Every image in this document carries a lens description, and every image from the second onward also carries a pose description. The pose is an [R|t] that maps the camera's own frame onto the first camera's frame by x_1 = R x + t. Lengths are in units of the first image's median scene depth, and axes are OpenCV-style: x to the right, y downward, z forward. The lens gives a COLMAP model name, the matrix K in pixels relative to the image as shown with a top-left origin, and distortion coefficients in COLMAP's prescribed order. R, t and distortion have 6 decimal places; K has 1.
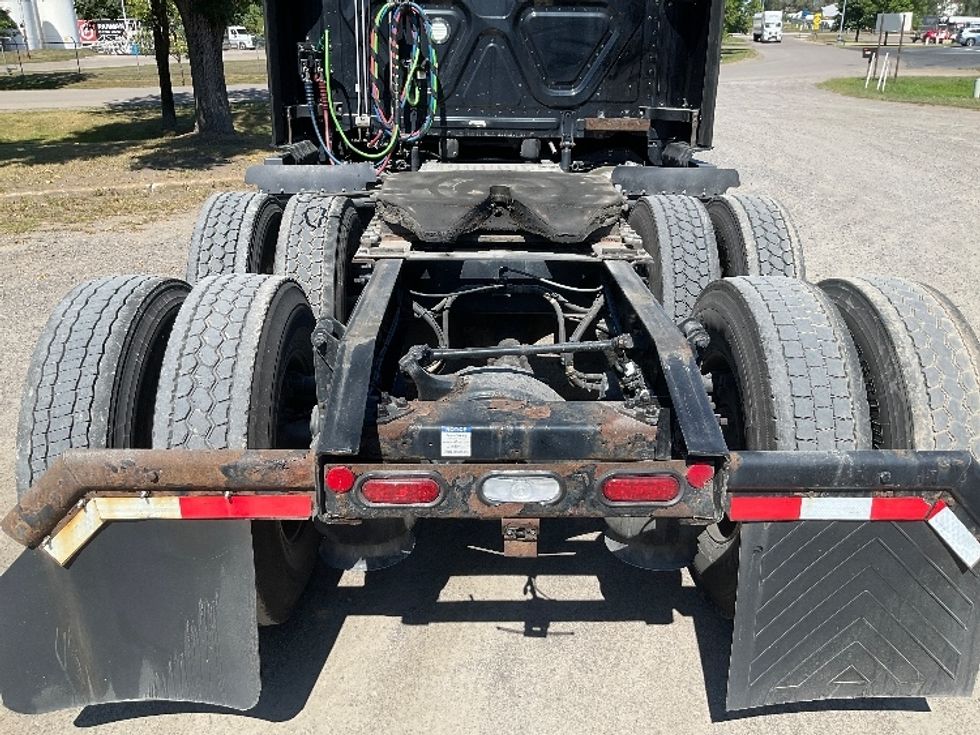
lens RADIAL K [[827.4, 0, 490.0], [0, 827.4, 367.5], [0, 0, 1]] dist [0.128777, -0.198096]
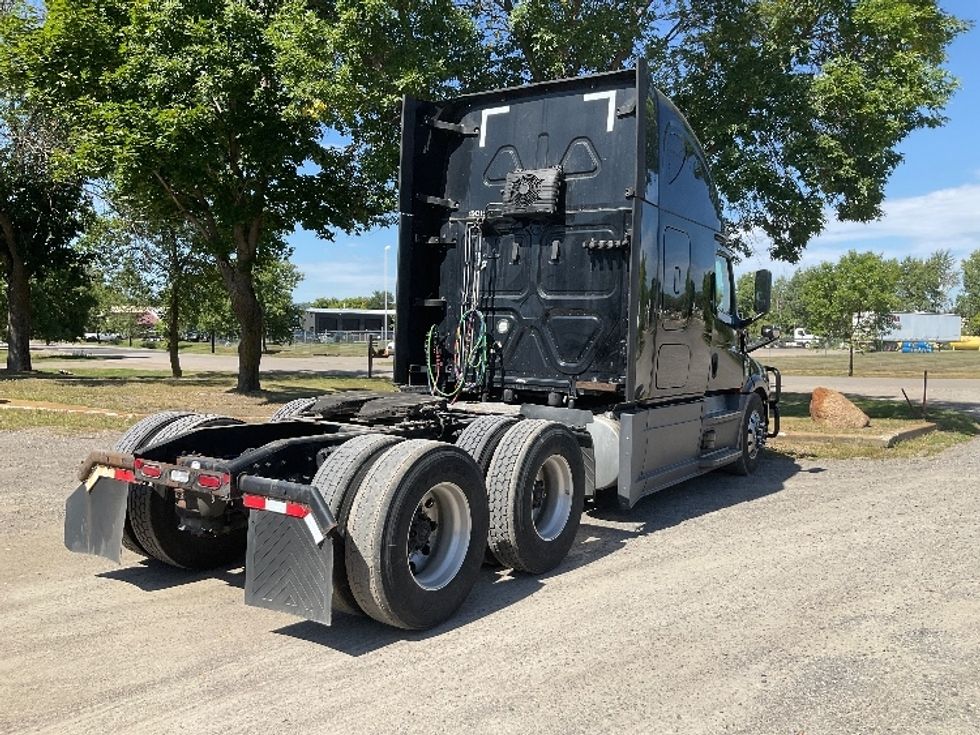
lens RADIAL K [[827.4, 0, 490.0], [0, 827.4, 367.5], [0, 0, 1]] dist [0.128777, -0.198096]
pose [[0.808577, 0.034925, -0.587353, 2.213368], [-0.233621, 0.935234, -0.266003, 0.282416], [0.540023, 0.352302, 0.764368, -0.570700]]
